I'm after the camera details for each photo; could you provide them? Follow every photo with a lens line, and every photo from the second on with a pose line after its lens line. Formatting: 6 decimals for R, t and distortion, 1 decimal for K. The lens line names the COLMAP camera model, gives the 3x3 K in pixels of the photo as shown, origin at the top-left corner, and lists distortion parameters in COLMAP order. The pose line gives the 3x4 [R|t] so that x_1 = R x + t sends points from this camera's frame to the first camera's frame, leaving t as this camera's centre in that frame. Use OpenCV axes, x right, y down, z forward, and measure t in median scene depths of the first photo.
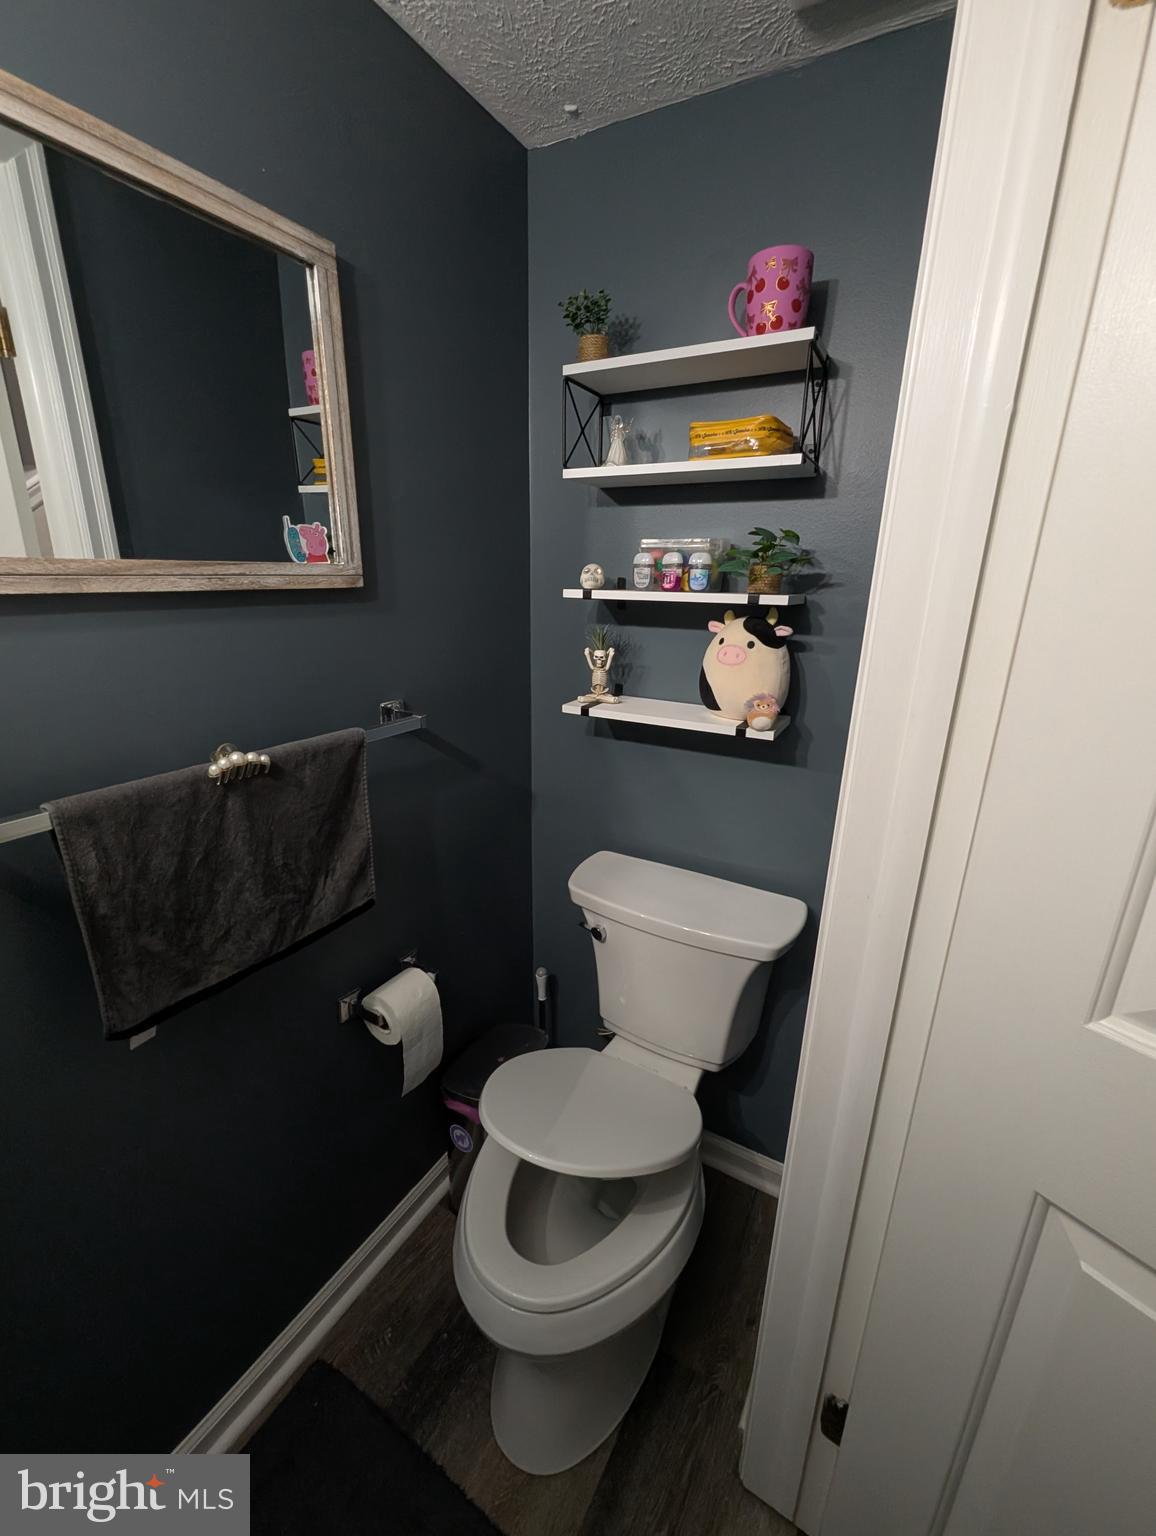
lens RADIAL K [[630.0, 0, 576.5], [0, 630.0, 768.4], [0, 0, 1]] dist [0.003843, -0.001995]
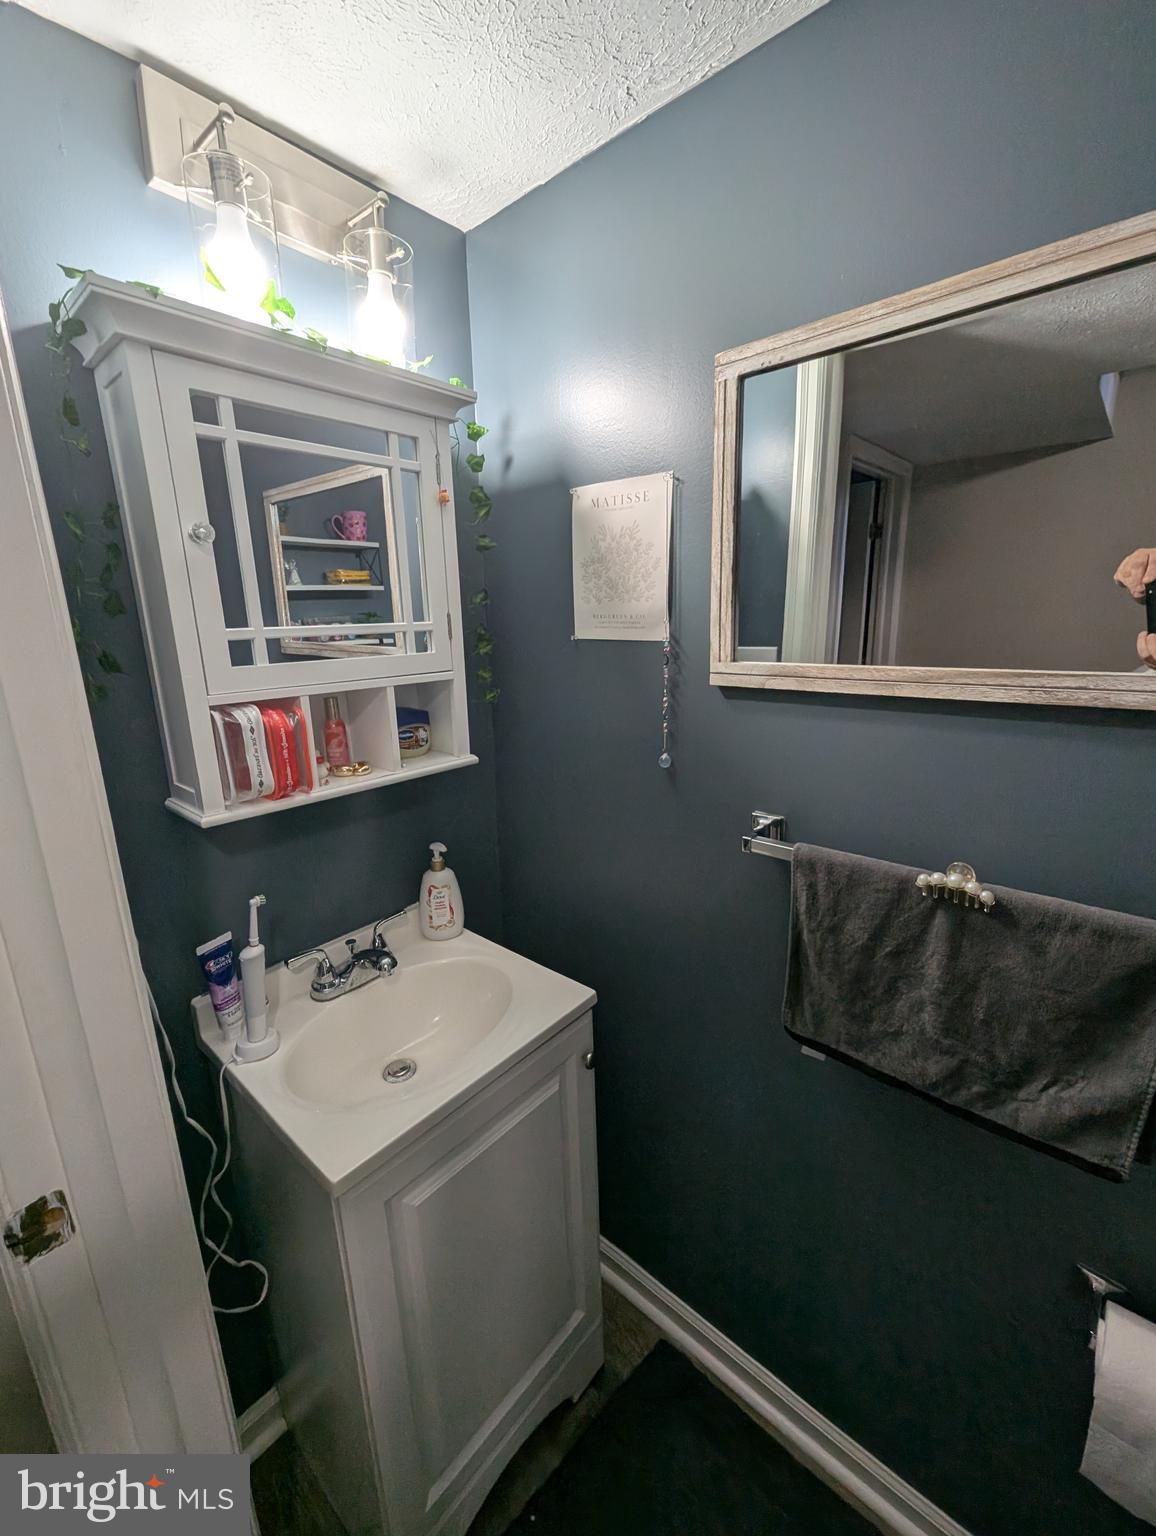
lens RADIAL K [[630.0, 0, 574.7], [0, 630.0, 770.7], [0, 0, 1]] dist [0.003843, -0.001995]
pose [[-0.198306, 0.221484, -0.954788, 0.399580], [-0.269496, 0.924266, 0.270378, -0.252851], [0.942362, 0.310929, -0.123599, 0.517582]]
